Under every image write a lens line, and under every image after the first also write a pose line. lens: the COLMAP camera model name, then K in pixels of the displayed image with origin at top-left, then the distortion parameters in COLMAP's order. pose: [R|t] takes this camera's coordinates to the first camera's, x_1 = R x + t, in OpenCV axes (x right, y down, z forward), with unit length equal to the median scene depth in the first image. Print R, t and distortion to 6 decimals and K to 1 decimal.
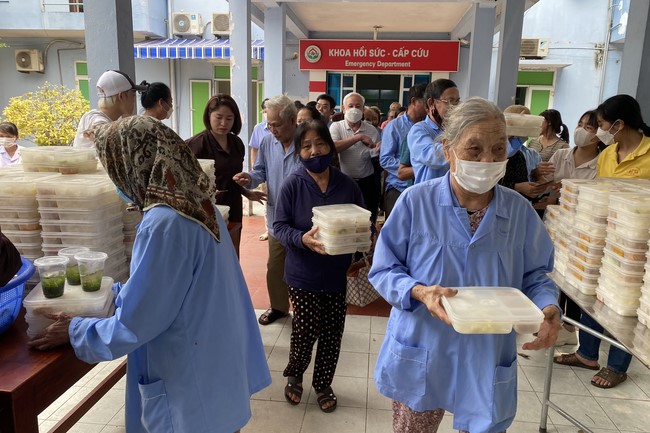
lens RADIAL K [[496.4, 0, 325.0], [0, 496.4, 216.5], [0, 0, 1]] dist [0.016164, -0.014329]
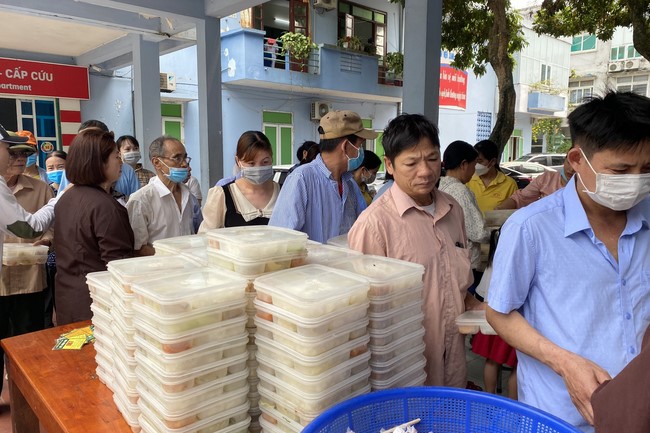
lens RADIAL K [[496.4, 0, 325.0], [0, 496.4, 216.5], [0, 0, 1]] dist [0.016164, -0.014329]
pose [[0.662102, -0.117860, 0.740088, -0.156462], [0.155305, 0.987696, 0.018353, -0.024388], [-0.733145, 0.102788, 0.672259, 0.074511]]
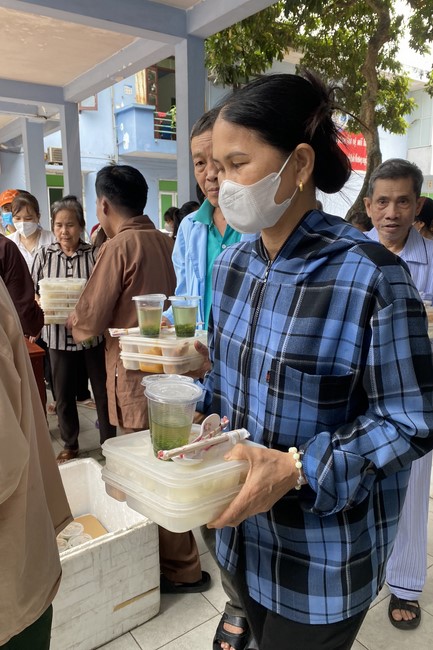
lens RADIAL K [[501.6, 0, 206.0], [0, 501.6, 313.9], [0, 0, 1]] dist [0.004578, 0.000790]
pose [[0.754550, -0.149169, 0.639065, -0.138441], [0.152740, 0.986999, 0.050042, 0.022681], [-0.638220, 0.059852, 0.767524, -0.104196]]
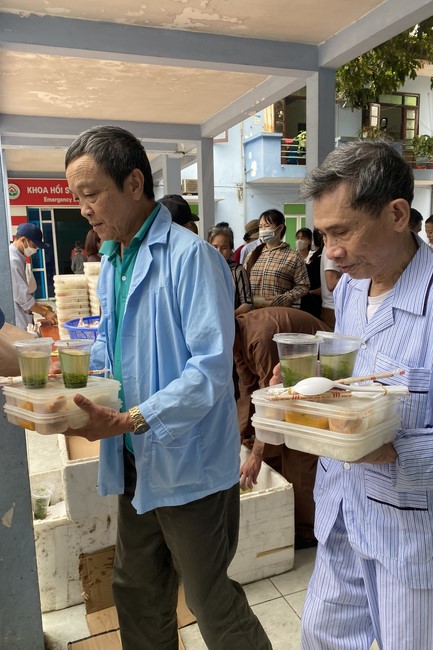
lens RADIAL K [[492.1, 0, 196.8], [0, 492.1, 327.5], [0, 0, 1]] dist [0.026743, -0.027392]
pose [[0.896306, -0.123875, 0.425782, -0.161871], [0.138664, 0.990332, -0.003776, 0.026979], [-0.421198, 0.062425, 0.904818, -0.125610]]
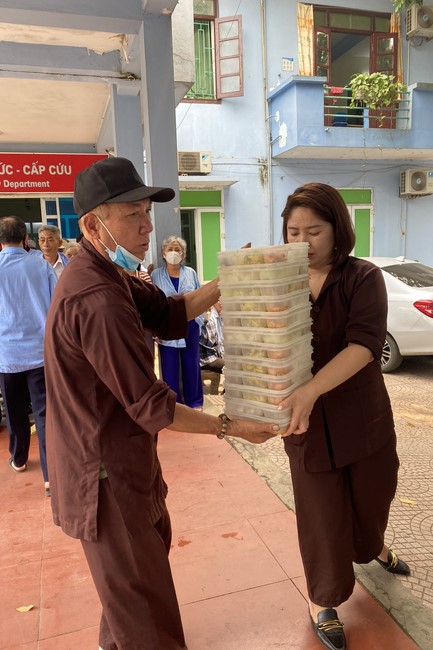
lens RADIAL K [[496.4, 0, 207.4], [0, 496.4, 325.9], [0, 0, 1]] dist [0.016164, -0.014329]
pose [[0.921648, -0.117704, 0.369743, 0.086766], [0.136958, 0.990231, -0.026161, -0.035237], [-0.363052, 0.074750, 0.928766, 0.214166]]
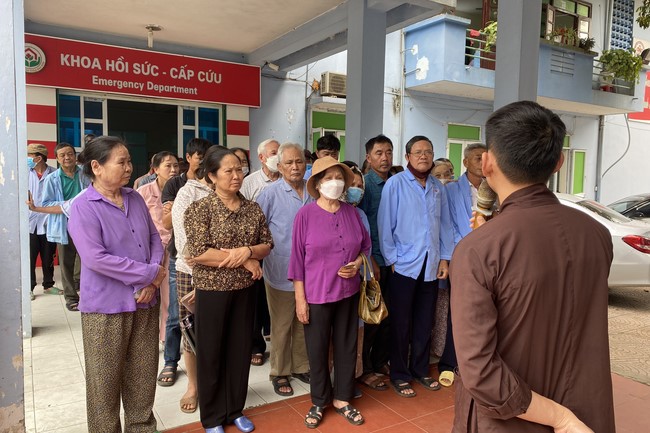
lens RADIAL K [[492.1, 0, 325.0], [0, 492.1, 216.5], [0, 0, 1]] dist [0.026743, -0.027392]
pose [[0.791402, -0.059602, 0.608384, -0.115689], [0.119273, 0.991163, -0.058051, -0.073742], [-0.599547, 0.118505, 0.791517, 0.375880]]
